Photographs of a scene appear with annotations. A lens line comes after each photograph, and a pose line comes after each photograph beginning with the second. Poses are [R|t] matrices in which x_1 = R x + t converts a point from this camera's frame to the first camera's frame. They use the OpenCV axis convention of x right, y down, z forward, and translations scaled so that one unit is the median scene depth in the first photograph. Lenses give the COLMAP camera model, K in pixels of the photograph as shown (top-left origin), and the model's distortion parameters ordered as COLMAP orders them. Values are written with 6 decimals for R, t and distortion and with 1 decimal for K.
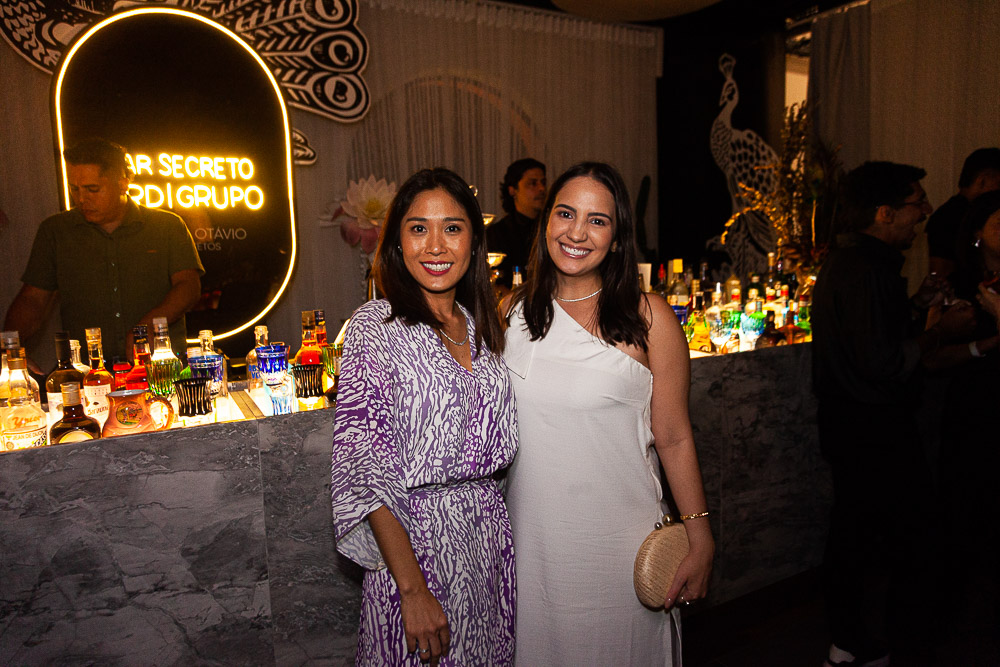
lens RADIAL K [[686.4, 0, 520.4], [0, 686.4, 326.6], [0, 0, 1]] dist [-0.001089, 0.000488]
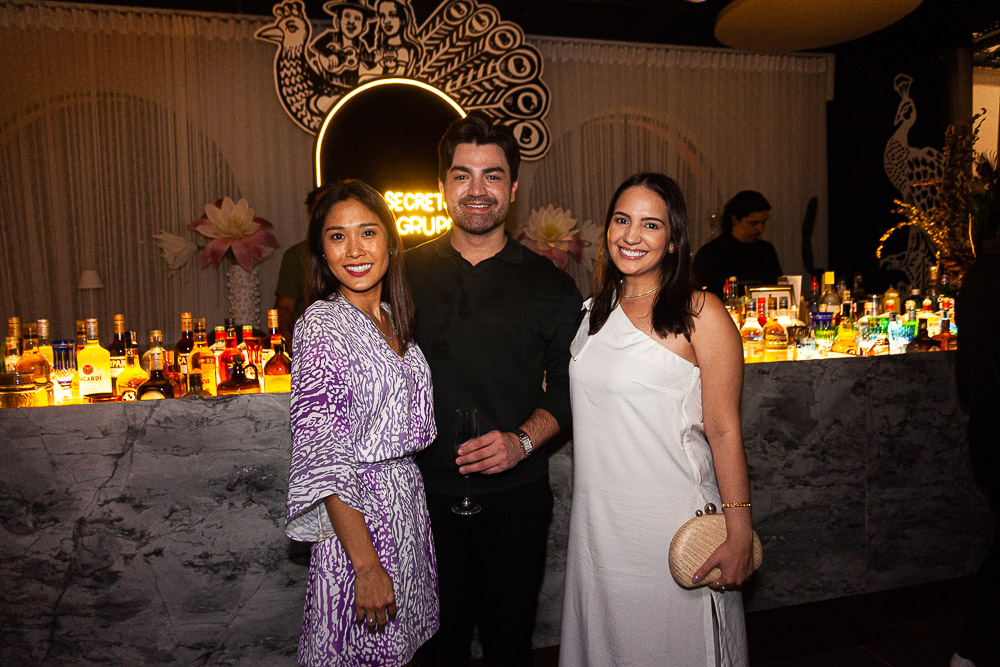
lens RADIAL K [[676.8, 0, 498.4], [0, 676.8, 312.8], [0, 0, 1]] dist [0.006968, 0.000711]
pose [[0.961096, 0.014442, -0.275835, 0.018857], [-0.030941, 0.997976, -0.055555, 0.031783], [0.274475, 0.061928, 0.959598, -0.121279]]
